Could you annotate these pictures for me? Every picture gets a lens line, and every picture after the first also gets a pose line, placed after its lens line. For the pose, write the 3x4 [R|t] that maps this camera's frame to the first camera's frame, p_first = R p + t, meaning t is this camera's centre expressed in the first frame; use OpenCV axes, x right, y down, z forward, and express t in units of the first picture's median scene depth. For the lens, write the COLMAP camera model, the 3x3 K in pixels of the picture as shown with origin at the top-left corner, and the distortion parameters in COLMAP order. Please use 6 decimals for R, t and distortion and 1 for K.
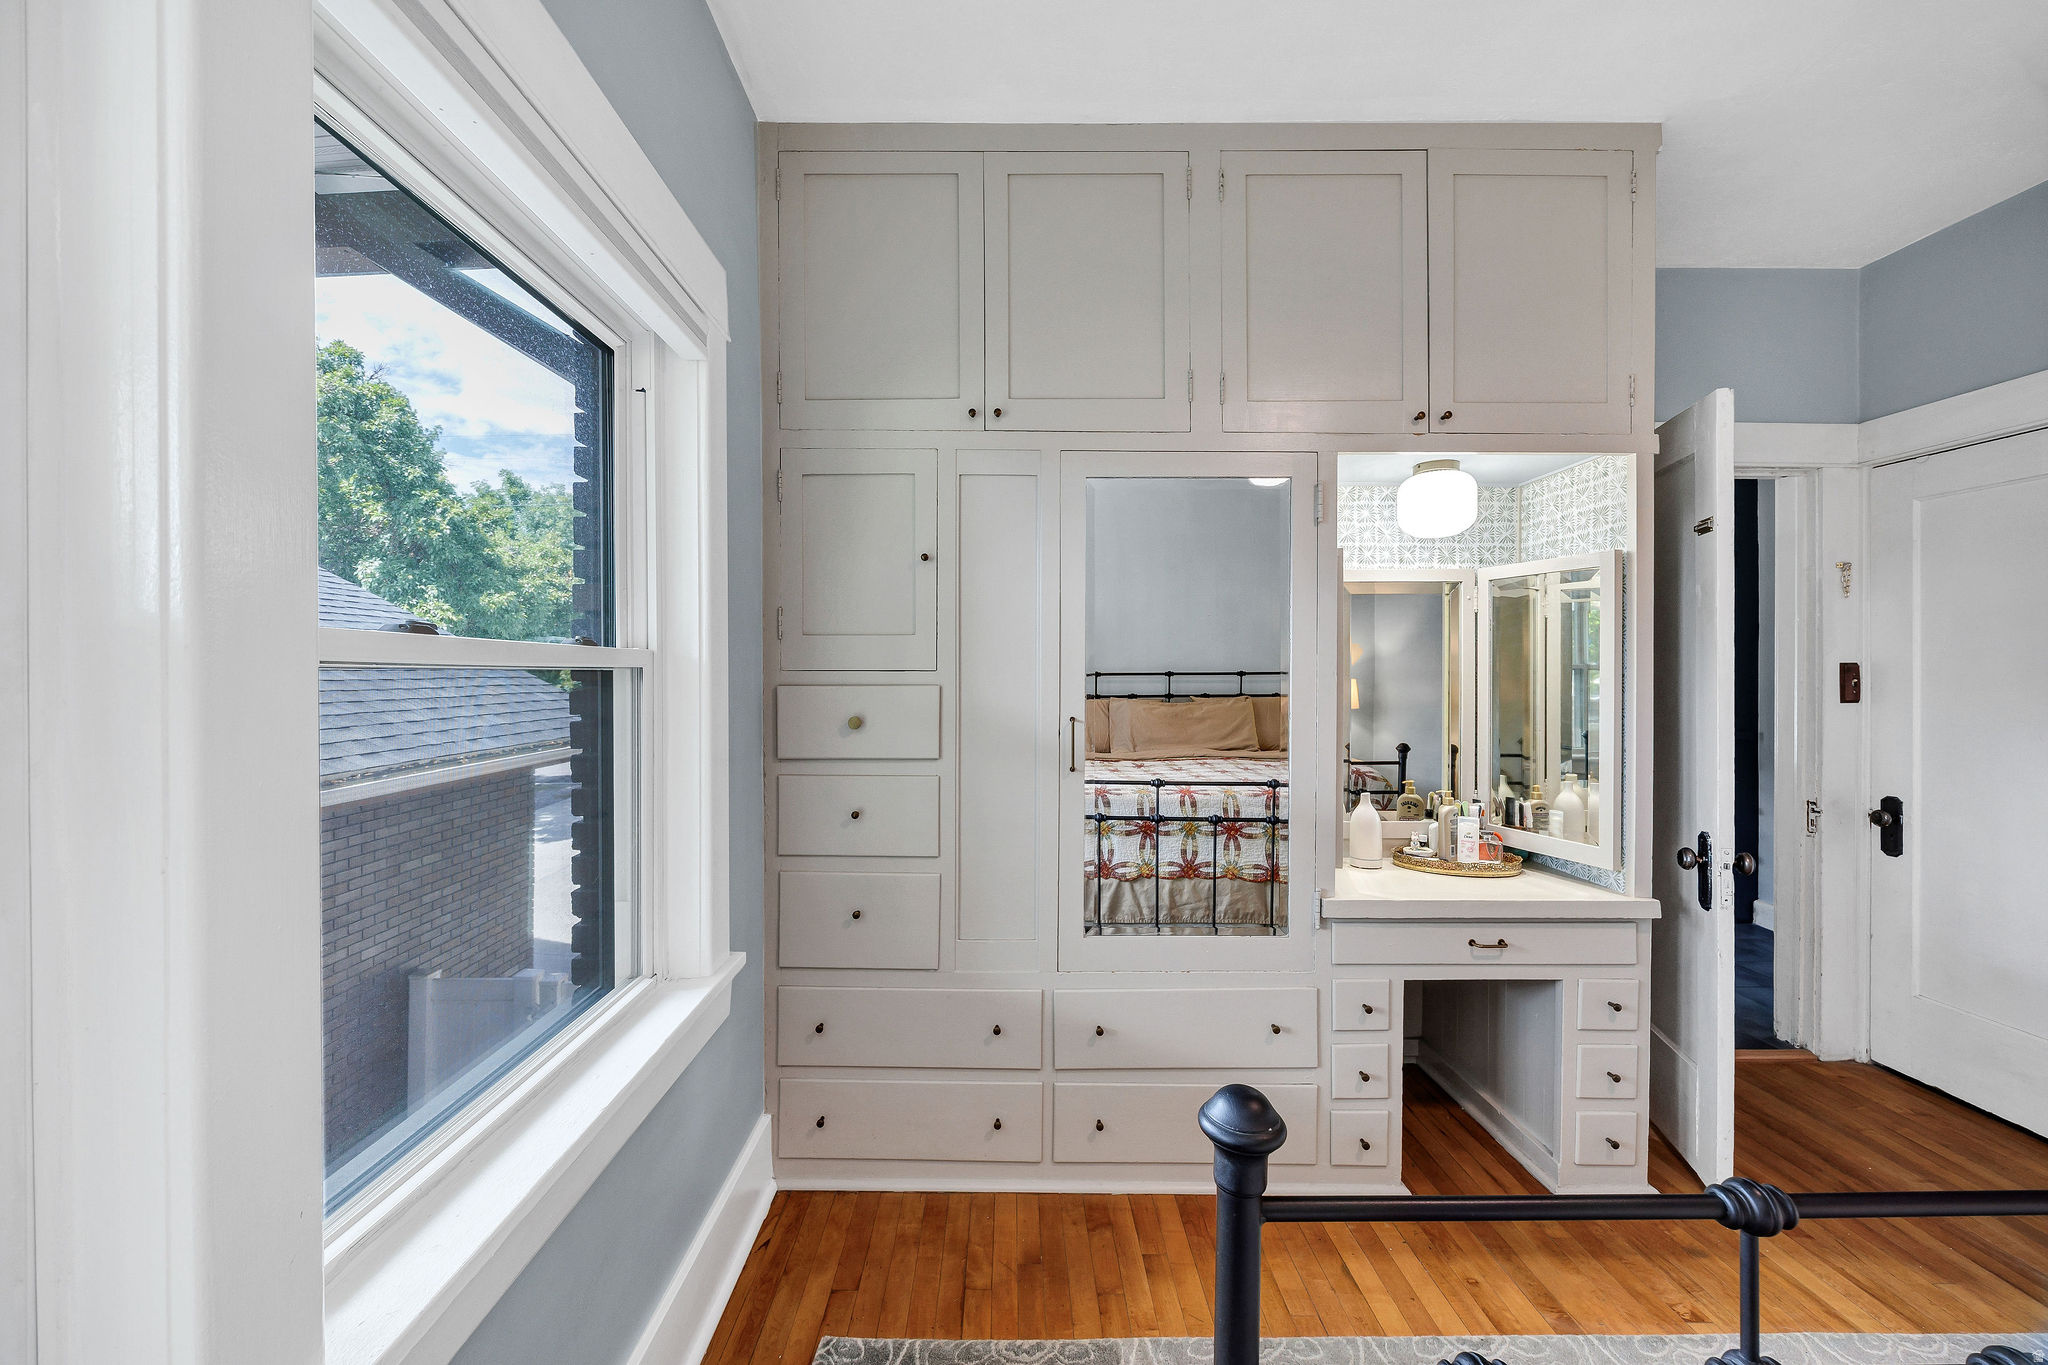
lens RADIAL K [[836.1, 0, 1020.6], [0, 836.1, 674.7], [0, 0, 1]] dist [-0.000677, 0.000070]
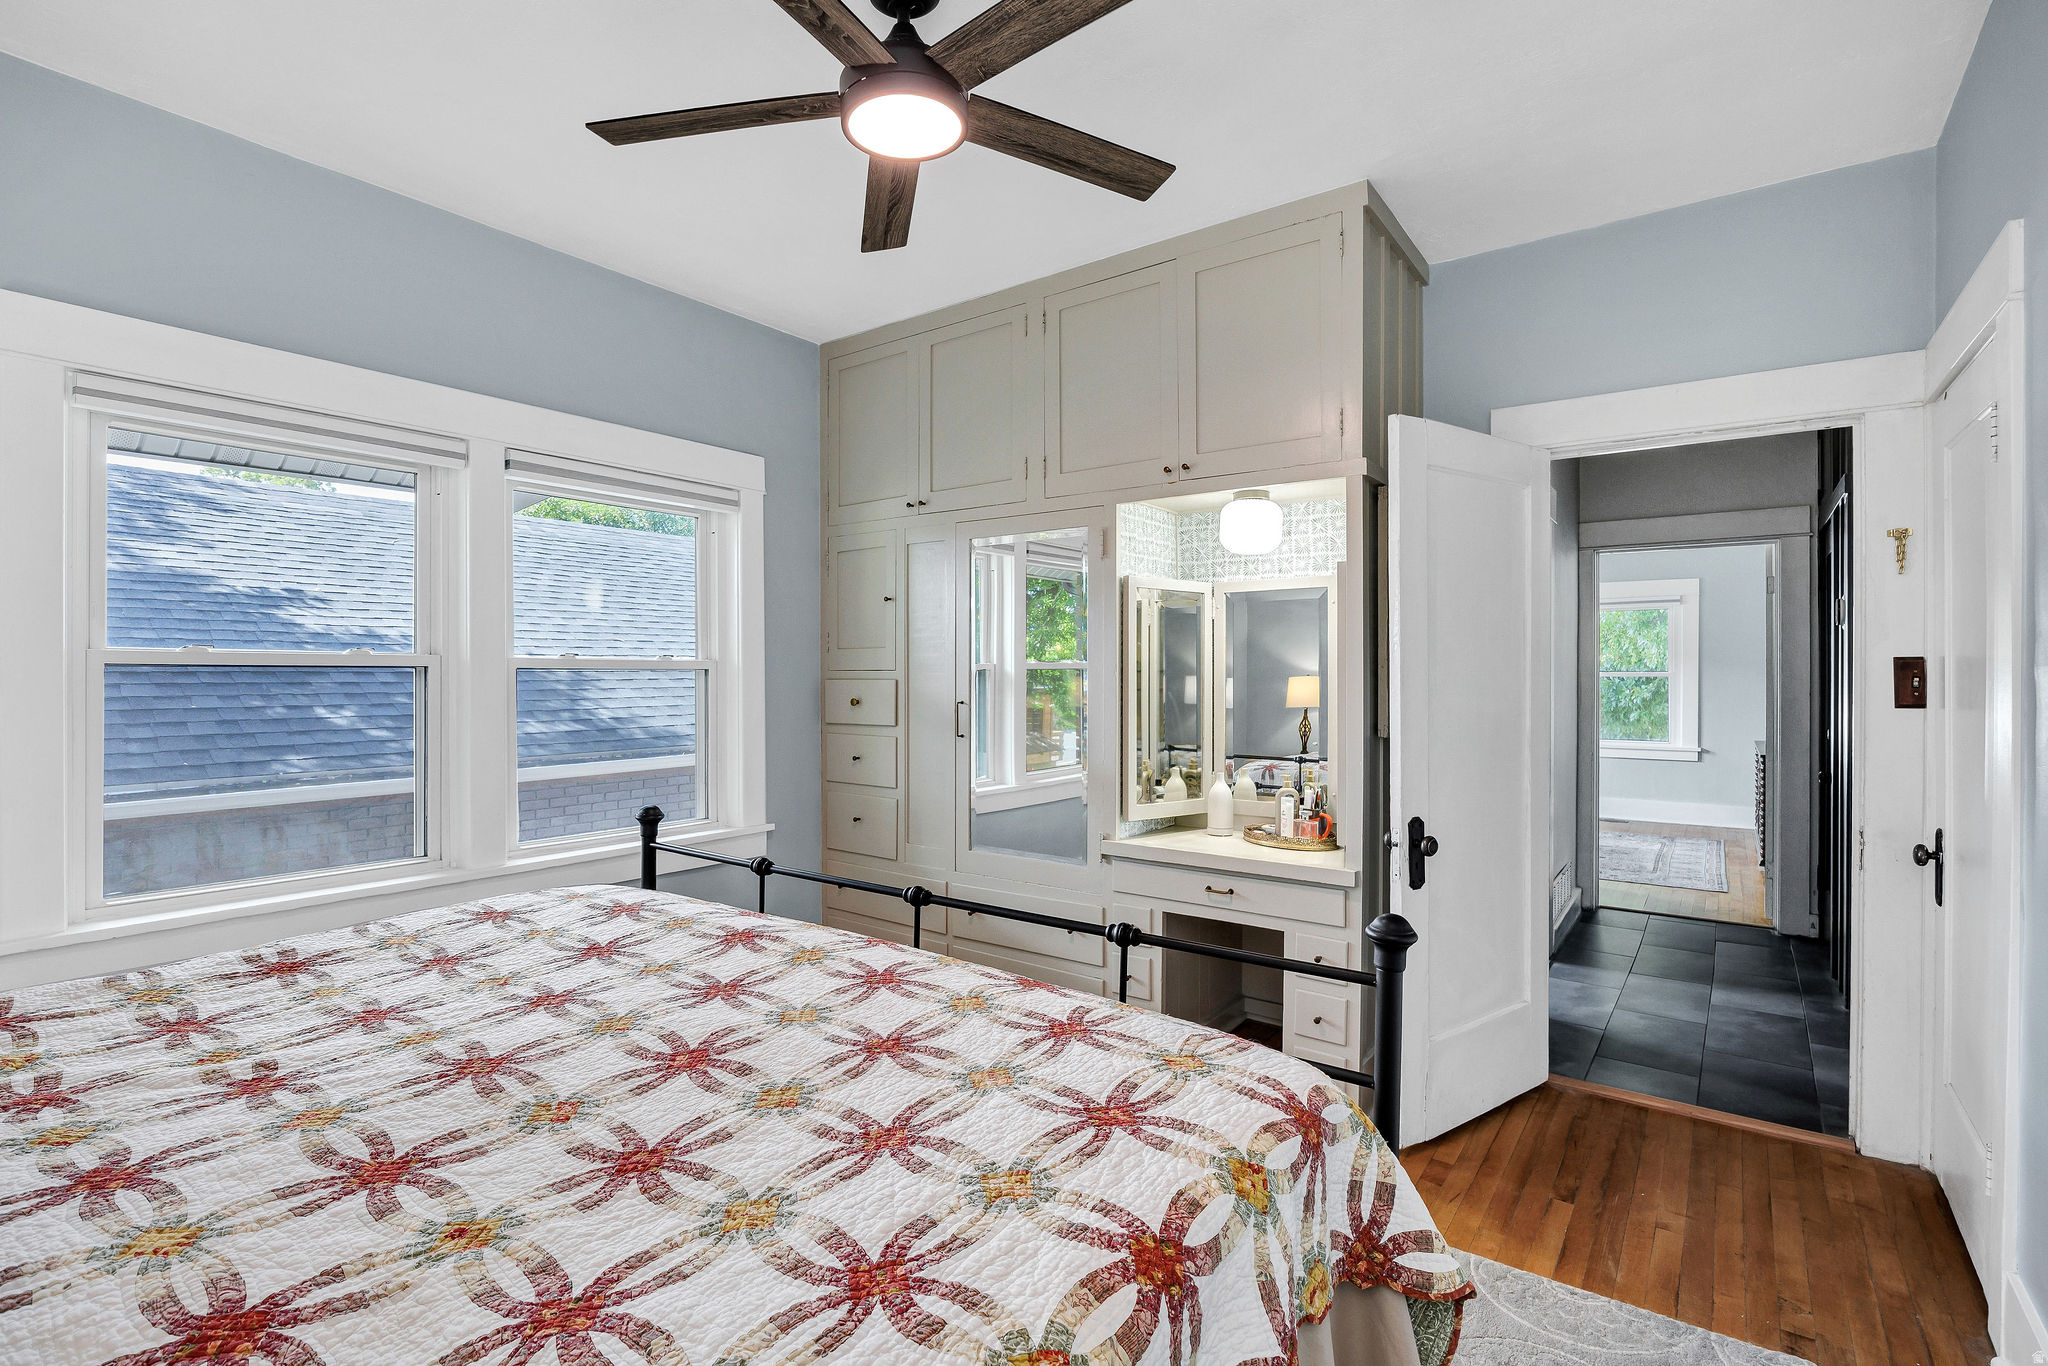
lens RADIAL K [[956.3, 0, 1025.0], [0, 956.3, 681.4], [0, 0, 1]] dist [0.000316, 0.000096]
pose [[0.798979, 0.002003, -0.601356, 1.170427], [-0.005448, 0.999978, -0.003908, 0.022416], [0.601335, 0.006398, 0.798972, -0.292503]]
